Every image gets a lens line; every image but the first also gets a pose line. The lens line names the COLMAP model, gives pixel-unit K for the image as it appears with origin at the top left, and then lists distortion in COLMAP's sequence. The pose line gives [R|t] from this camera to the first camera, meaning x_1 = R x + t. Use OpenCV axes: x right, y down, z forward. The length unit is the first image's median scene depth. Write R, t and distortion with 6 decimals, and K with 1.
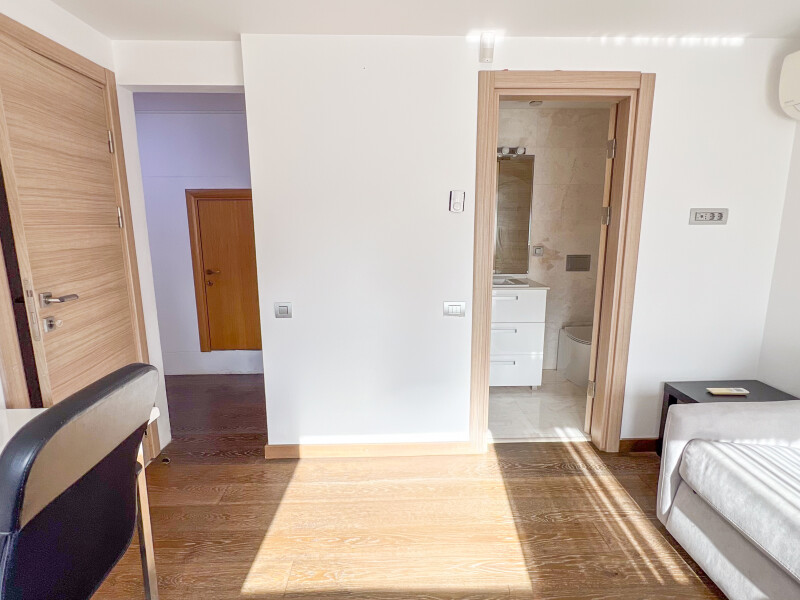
lens RADIAL K [[428.8, 0, 400.0], [0, 428.8, 300.0], [0, 0, 1]] dist [-0.000044, -0.000142]
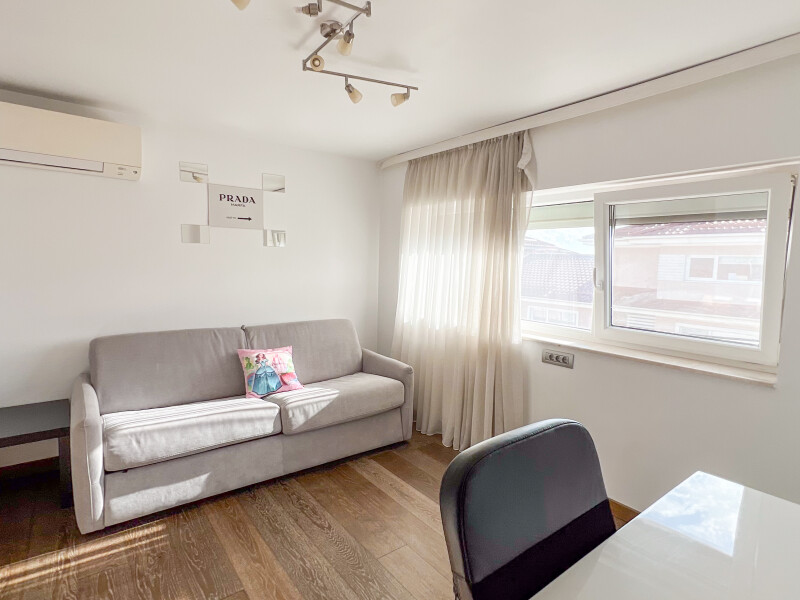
lens RADIAL K [[425.8, 0, 401.1], [0, 425.8, 301.2], [0, 0, 1]] dist [-0.000147, 0.000081]
pose [[-0.582982, -0.084292, 0.808101, -0.721177], [0.129802, 0.972167, 0.195047, -0.164777], [-0.802049, 0.218602, -0.555815, 0.941047]]
